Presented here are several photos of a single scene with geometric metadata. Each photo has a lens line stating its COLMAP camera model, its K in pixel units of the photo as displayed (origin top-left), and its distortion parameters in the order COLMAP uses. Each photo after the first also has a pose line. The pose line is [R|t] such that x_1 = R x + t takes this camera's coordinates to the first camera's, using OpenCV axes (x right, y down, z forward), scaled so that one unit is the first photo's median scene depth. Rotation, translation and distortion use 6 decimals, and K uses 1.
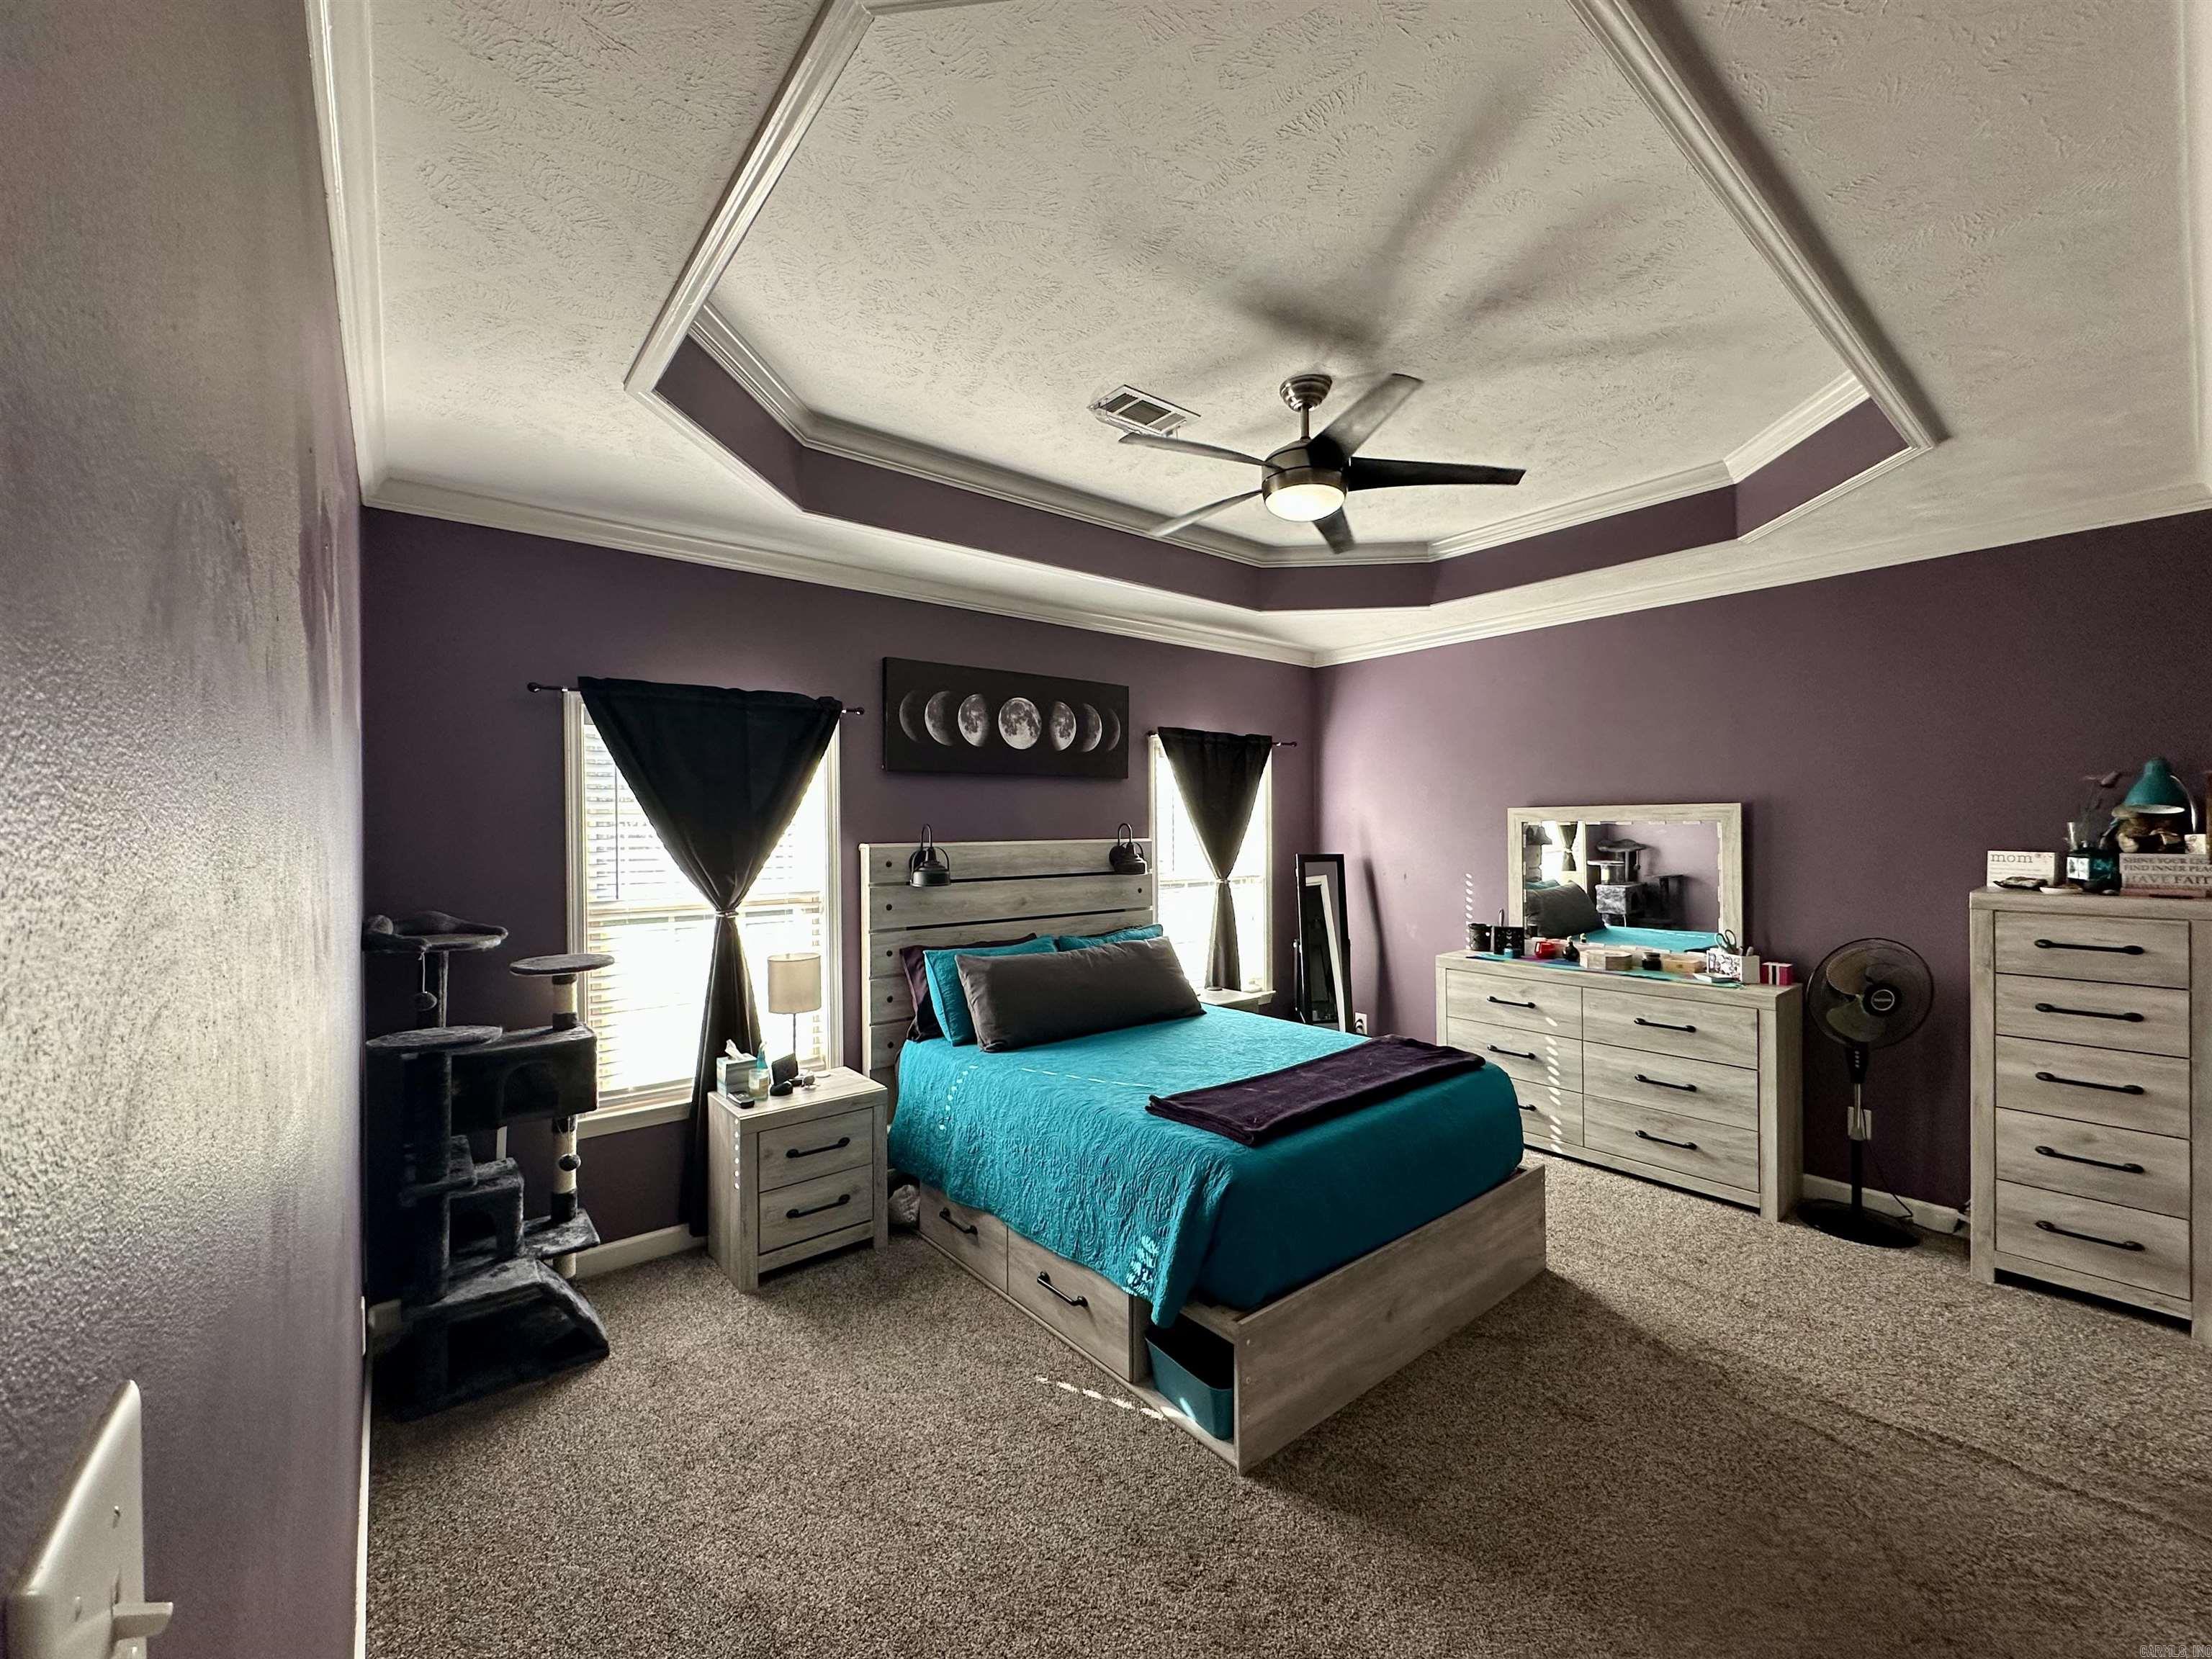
lens RADIAL K [[888.1, 0, 1108.6], [0, 888.1, 826.4], [0, 0, 1]] dist [-0.004072, 0.000347]
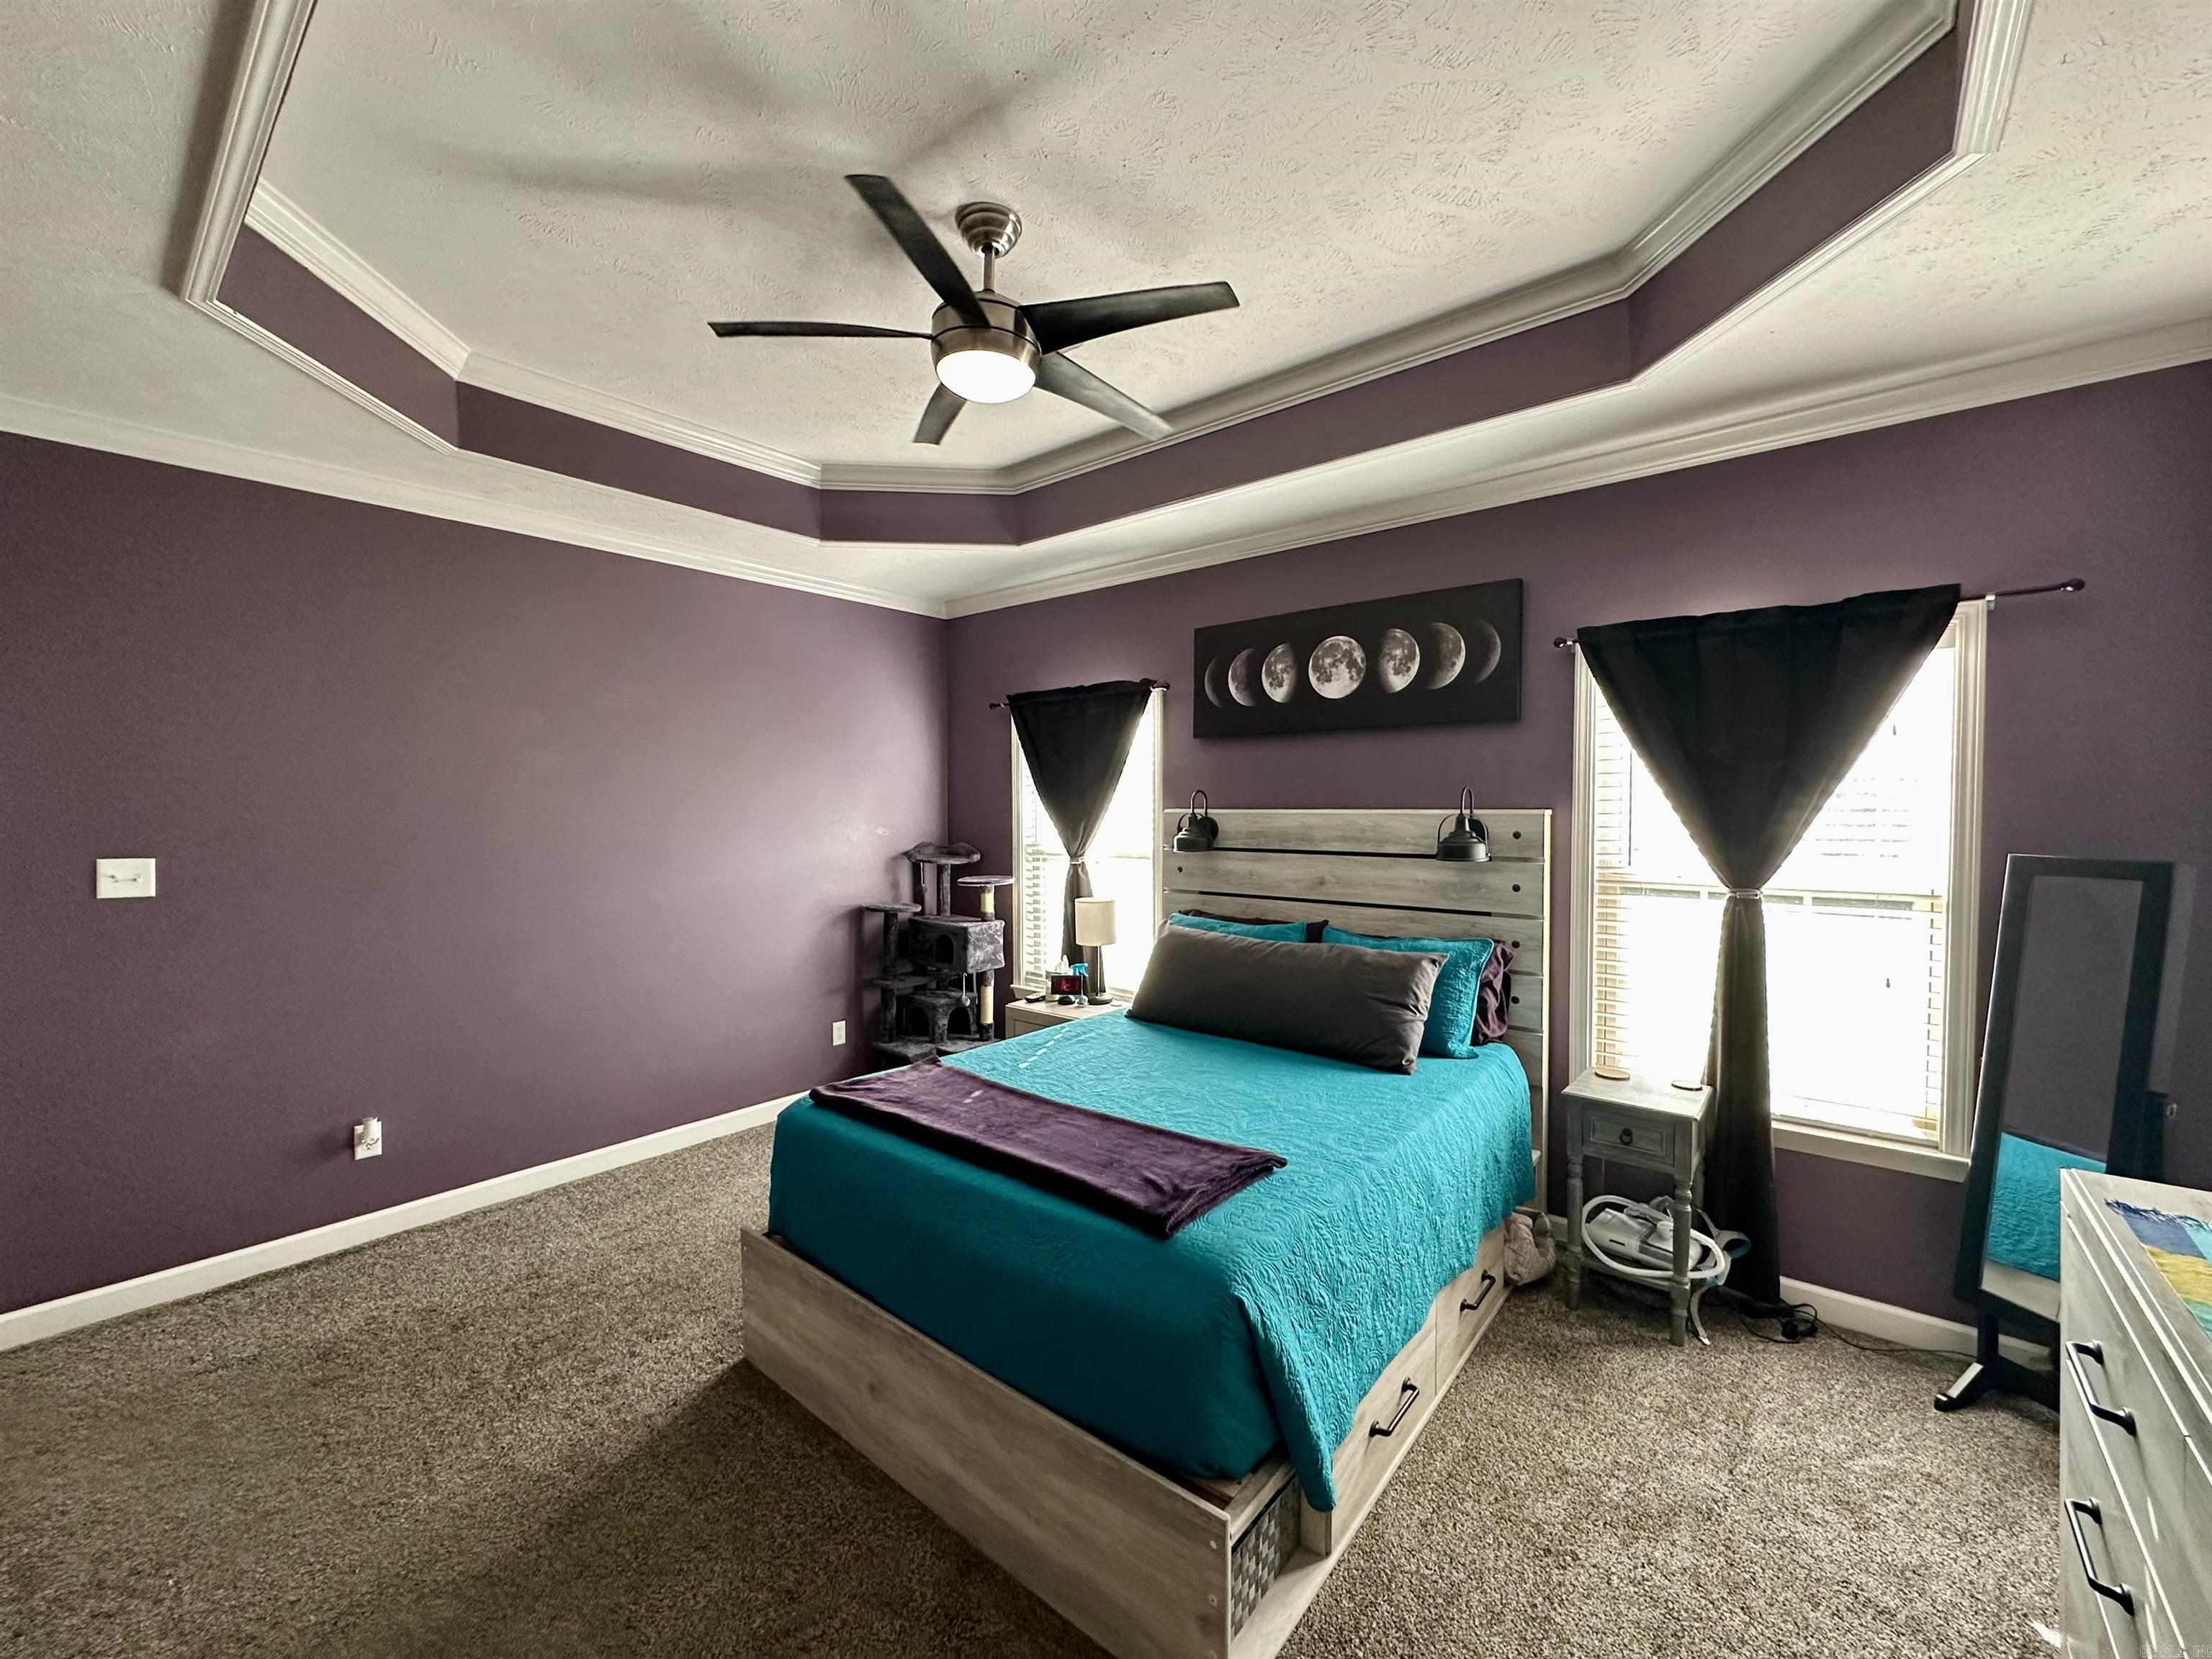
lens RADIAL K [[888.1, 0, 1108.6], [0, 888.1, 826.4], [0, 0, 1]] dist [-0.004072, 0.000347]
pose [[0.188216, 0.035814, -0.981474, 0.688079], [0.004167, 0.999297, 0.037264, 0.000609], [0.982119, -0.011103, 0.187934, 0.641385]]
